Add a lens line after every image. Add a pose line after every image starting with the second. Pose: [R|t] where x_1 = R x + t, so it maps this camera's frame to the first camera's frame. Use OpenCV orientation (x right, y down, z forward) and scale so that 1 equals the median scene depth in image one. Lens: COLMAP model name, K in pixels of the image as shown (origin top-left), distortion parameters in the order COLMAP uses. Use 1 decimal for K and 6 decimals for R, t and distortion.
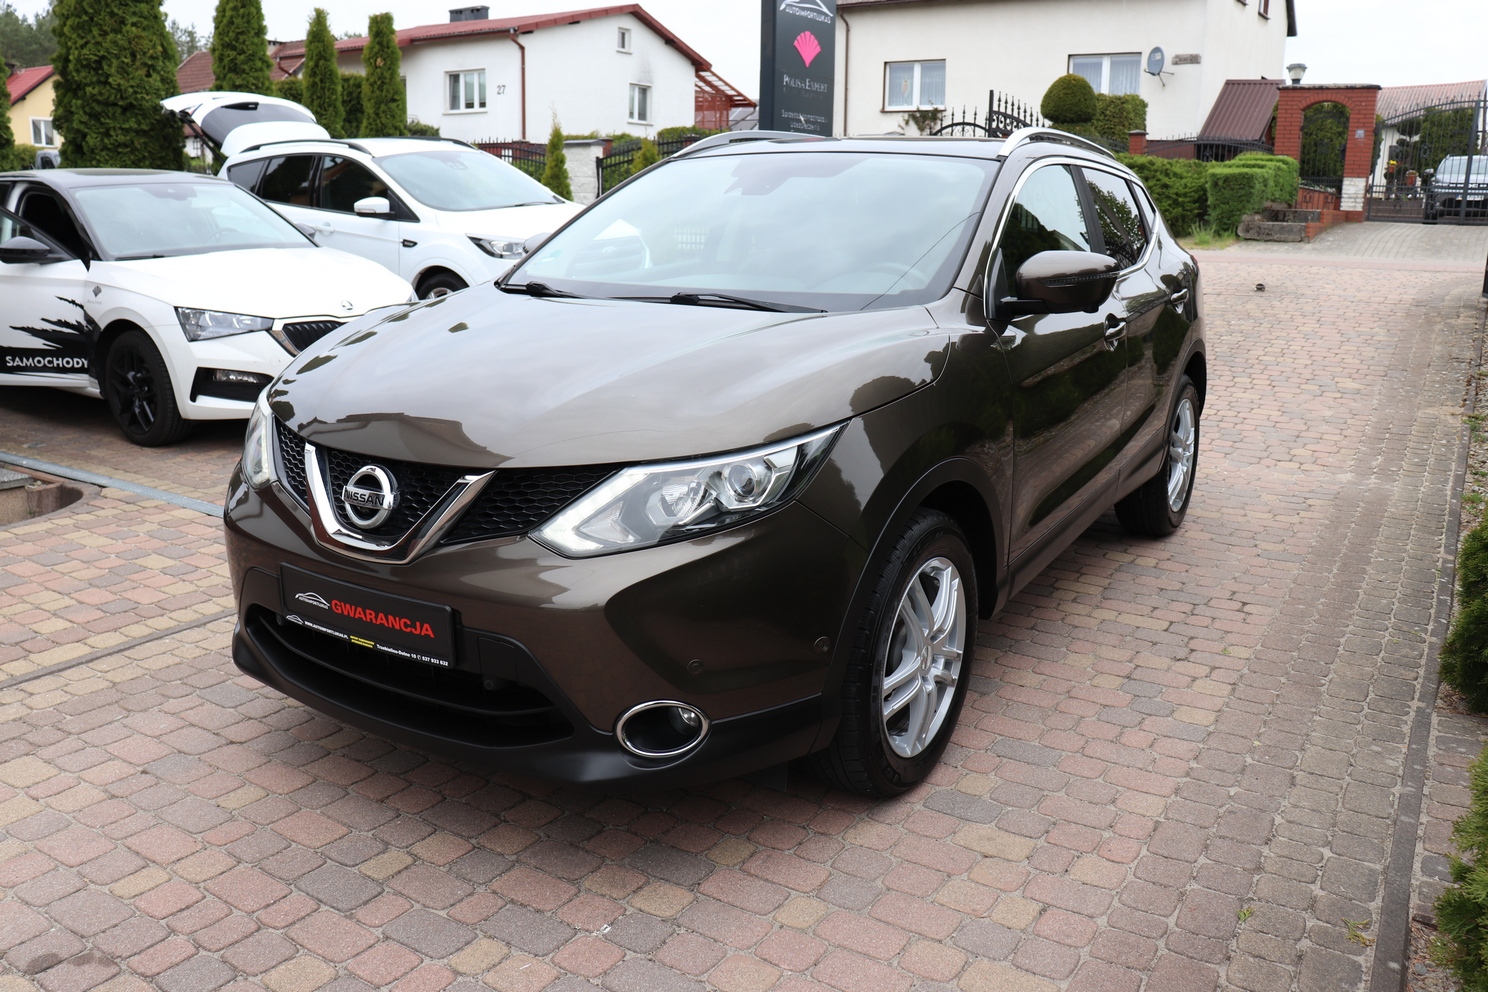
lens RADIAL K [[1259.5, 0, 736.9], [0, 1259.5, 497.9], [0, 0, 1]] dist [-0.056997, 0.002093]
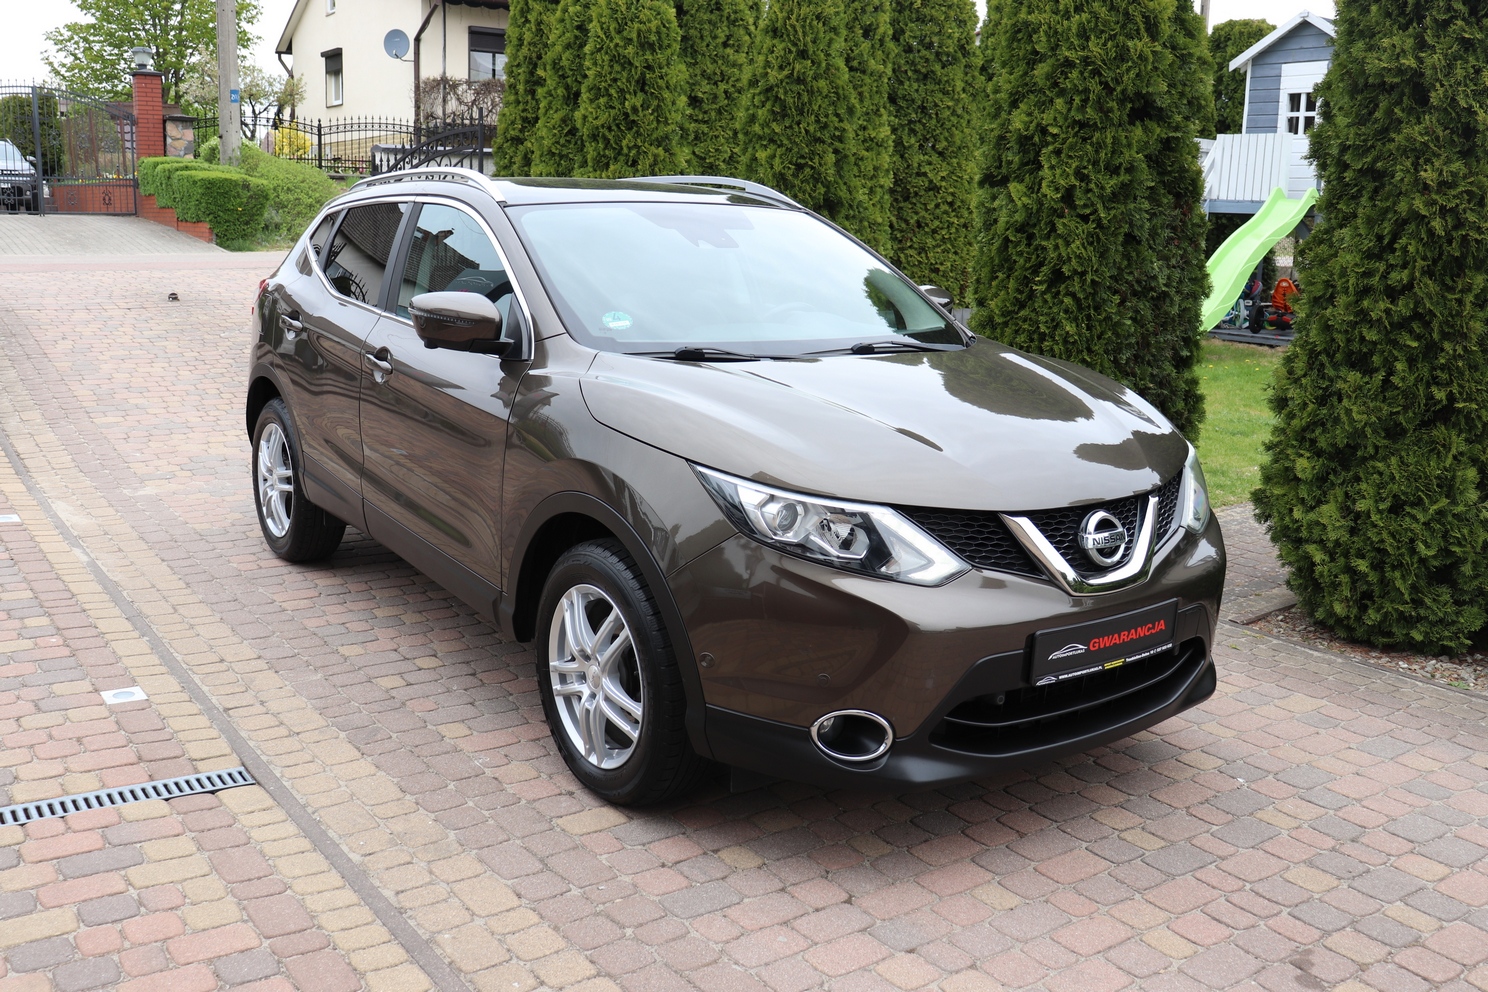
lens RADIAL K [[1385.6, 0, 742.8], [0, 1385.6, 492.4], [0, 0, 1]] dist [-0.053331, 0.000000]
pose [[0.329044, -0.191223, 0.924751, -1.507504], [0.195241, 0.971899, 0.131502, -0.261807], [-0.923911, 0.137279, 0.357132, 0.825062]]
